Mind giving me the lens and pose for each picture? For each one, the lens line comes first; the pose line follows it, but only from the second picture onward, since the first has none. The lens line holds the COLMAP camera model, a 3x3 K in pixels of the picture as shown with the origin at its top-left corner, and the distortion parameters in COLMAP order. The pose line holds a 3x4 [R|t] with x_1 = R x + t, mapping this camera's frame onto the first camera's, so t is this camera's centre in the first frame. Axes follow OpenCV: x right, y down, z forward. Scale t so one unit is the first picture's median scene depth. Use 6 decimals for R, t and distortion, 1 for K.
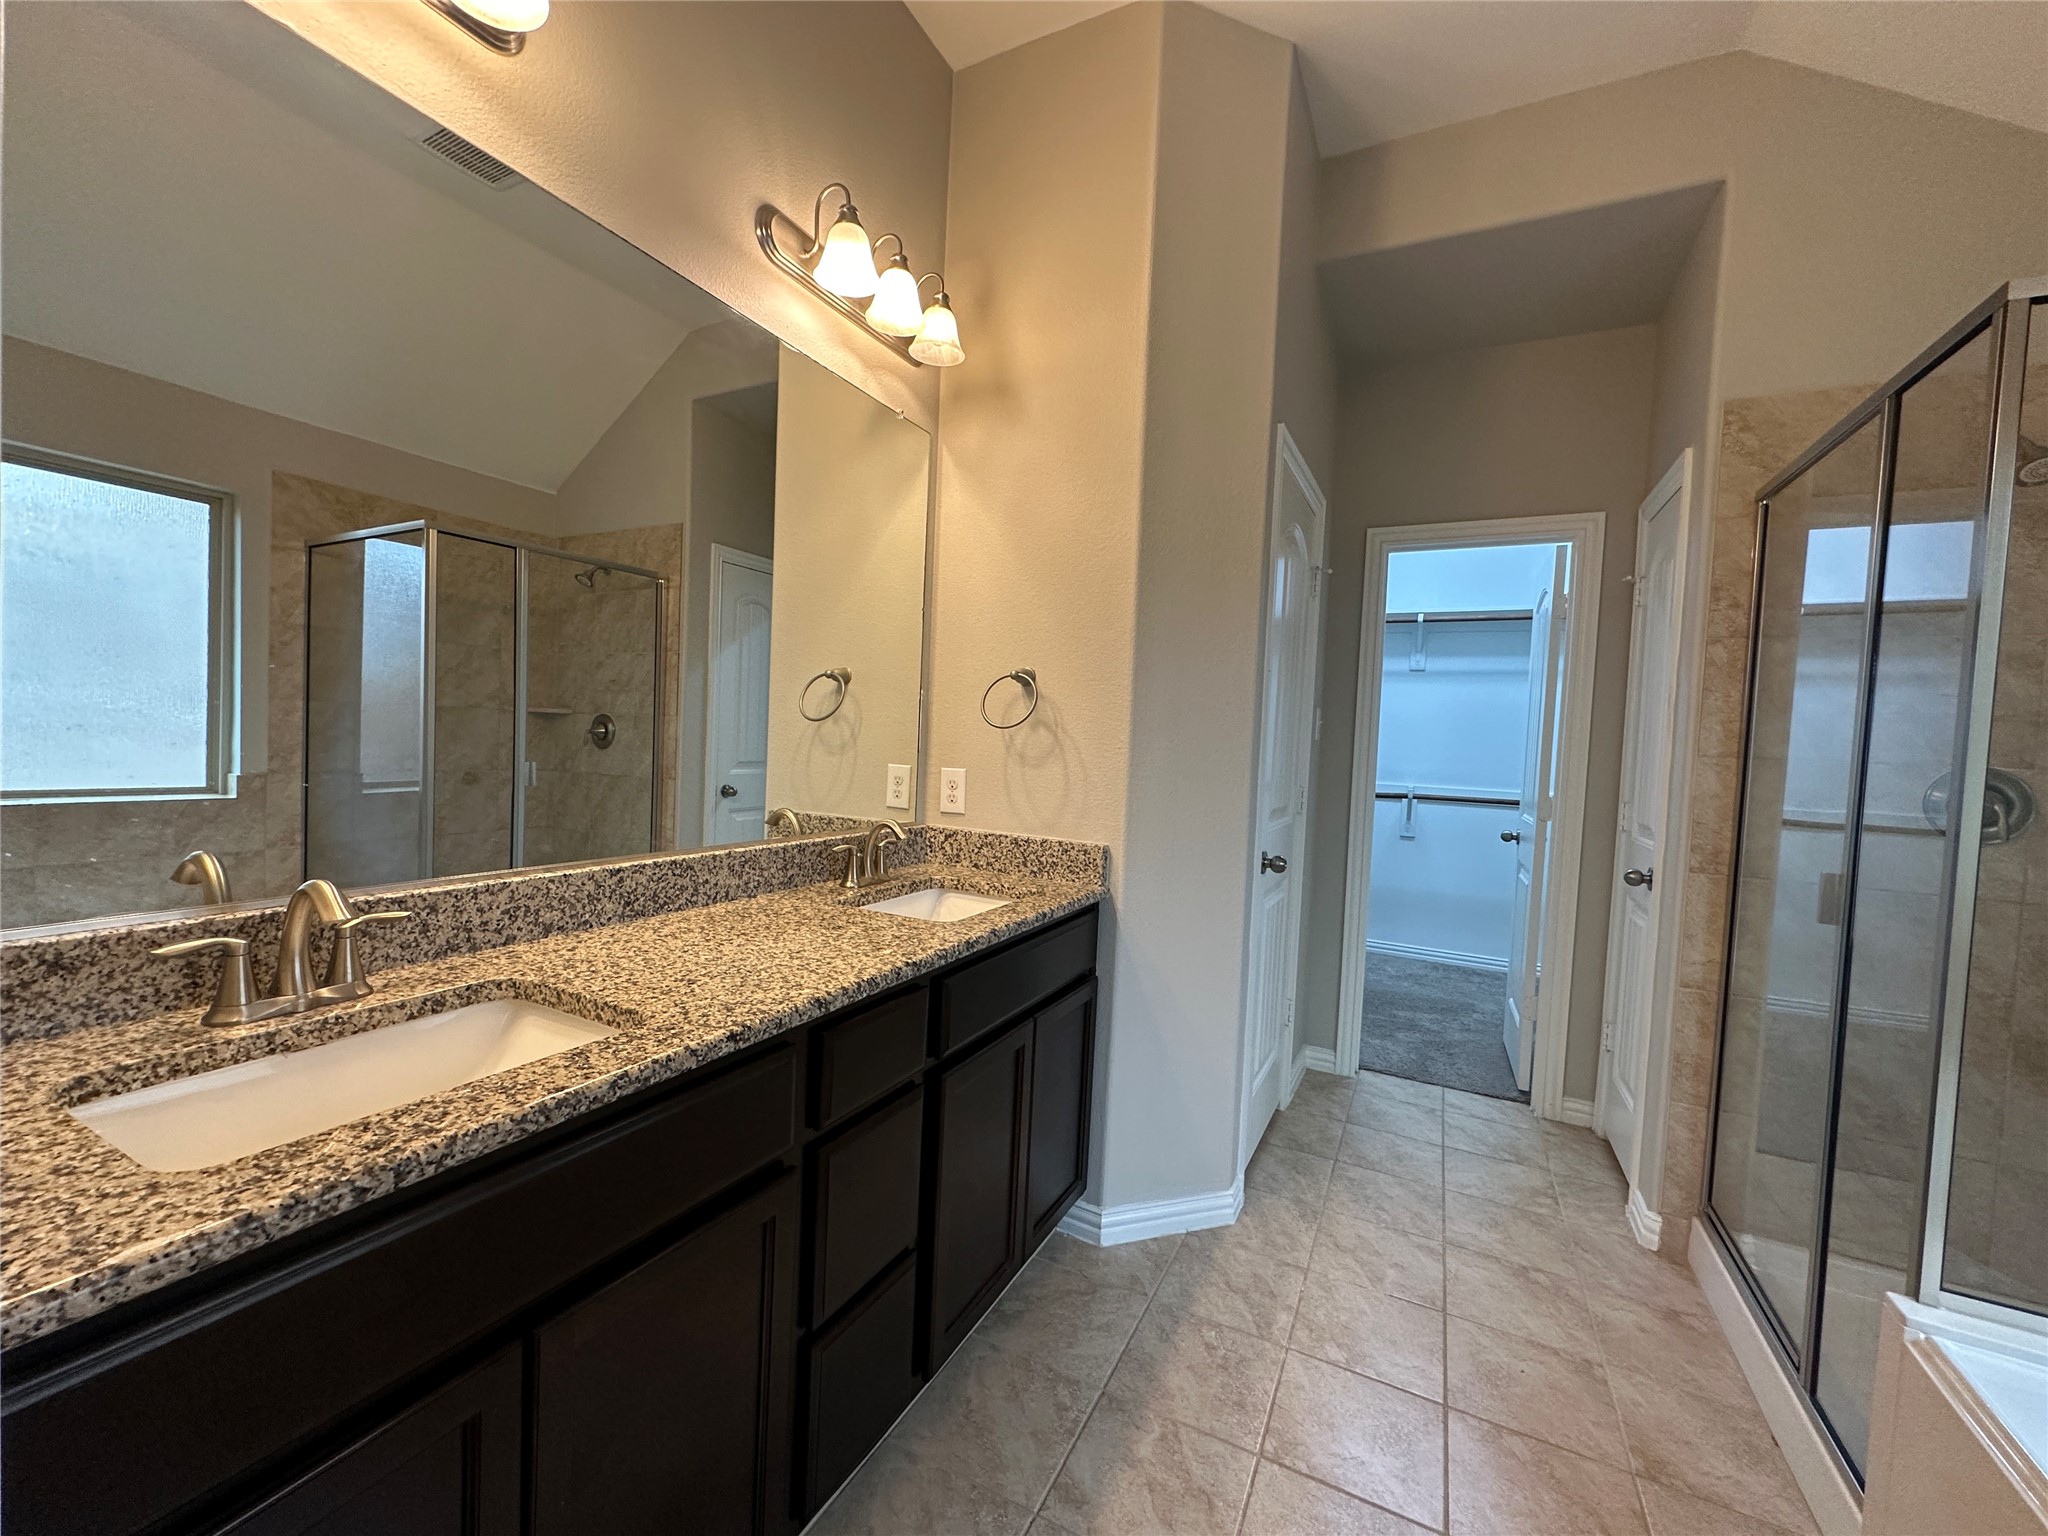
lens RADIAL K [[819.4, 0, 1021.4], [0, 819.4, 768.8], [0, 0, 1]] dist [-0.003557, 0.000322]
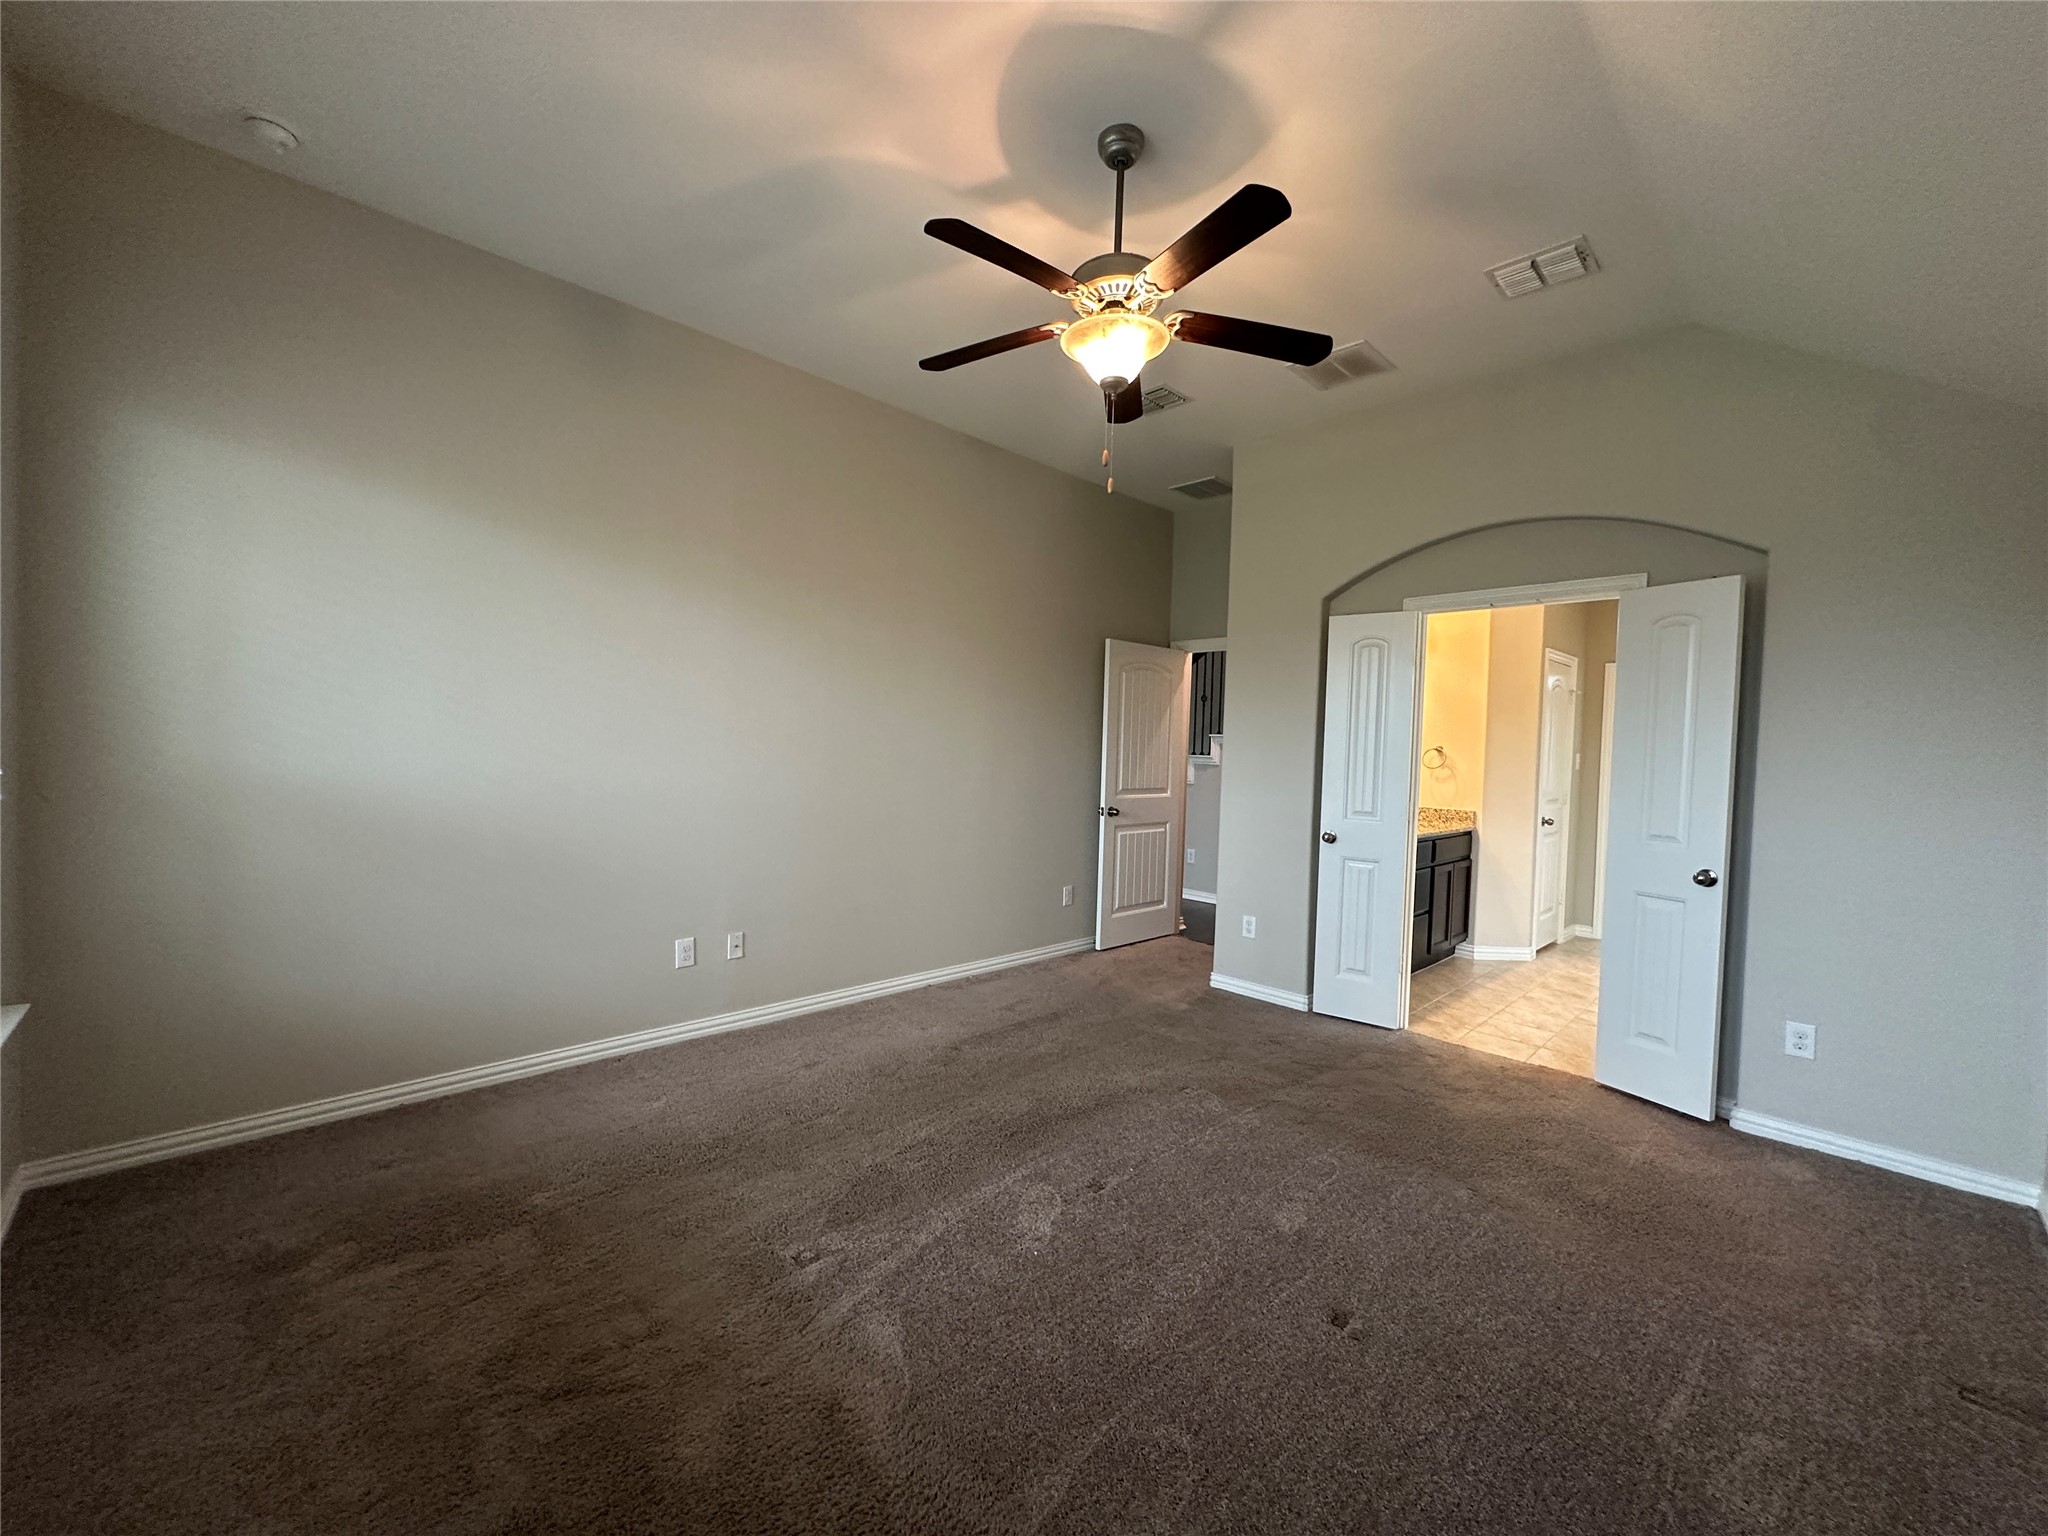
lens RADIAL K [[819.4, 0, 1021.4], [0, 819.4, 768.8], [0, 0, 1]] dist [-0.003557, 0.000322]
pose [[0.951699, -0.009393, -0.306888, -0.439967], [0.007788, 0.999949, -0.006454, -0.037538], [0.306933, 0.003752, 0.951724, -1.830254]]
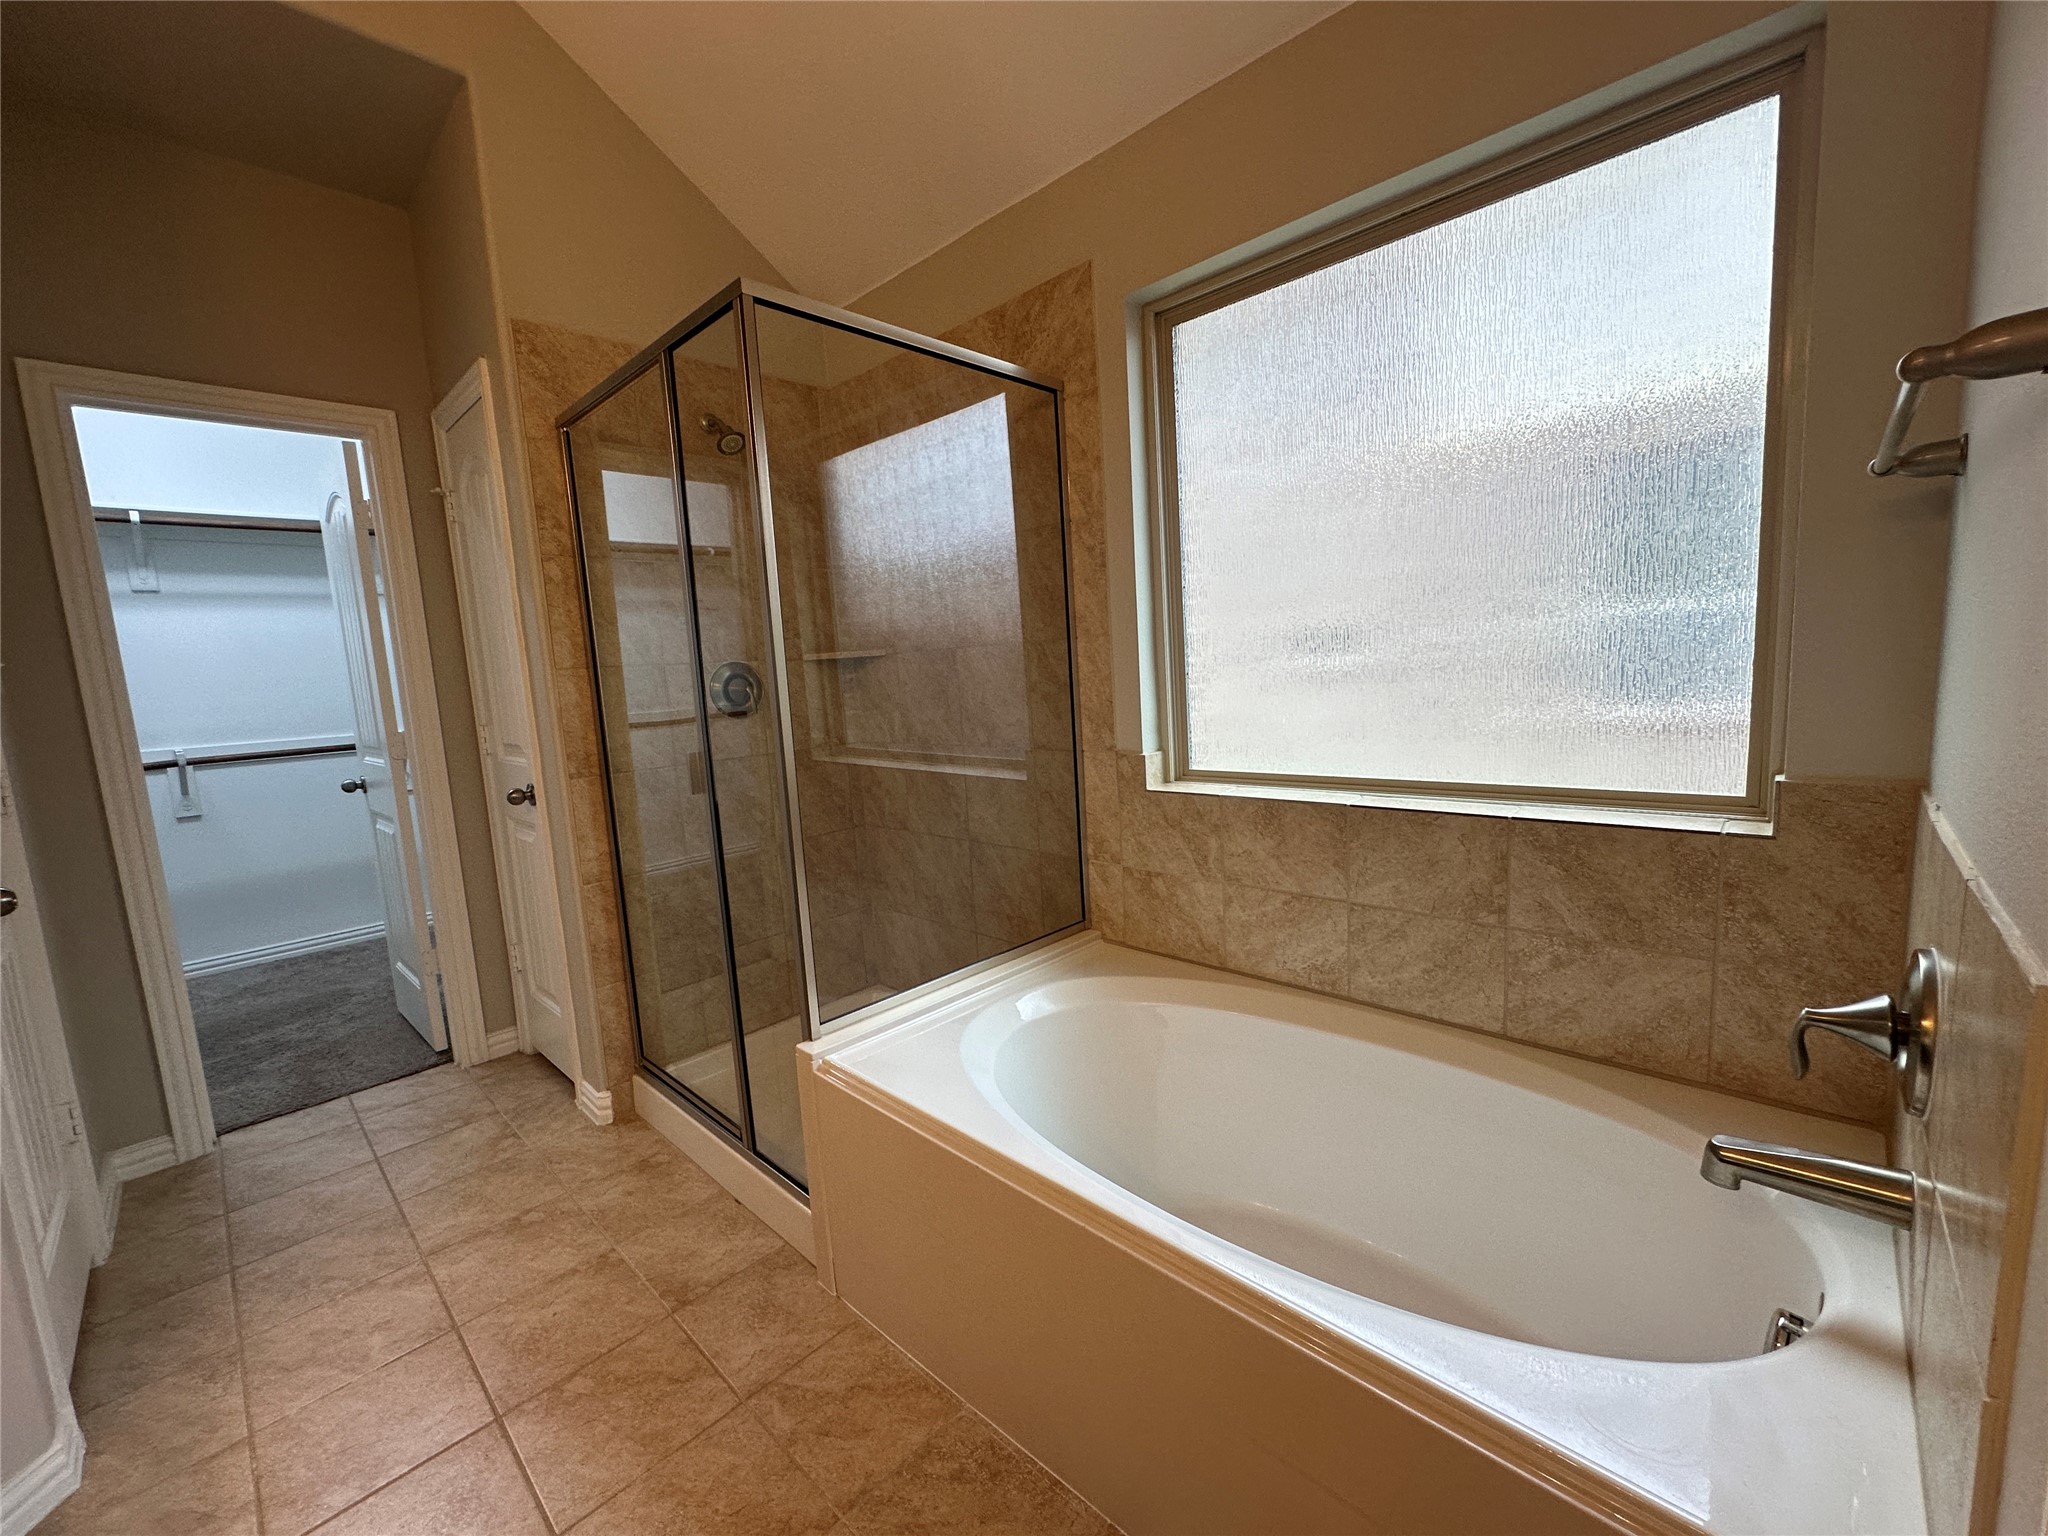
lens RADIAL K [[819.4, 0, 1021.4], [0, 819.4, 768.8], [0, 0, 1]] dist [-0.003557, 0.000322]
pose [[0.282152, -0.181431, 0.942058, -0.019054], [0.107139, 0.981772, 0.156990, 0.008669], [-0.953368, 0.056636, 0.296447, 0.118010]]
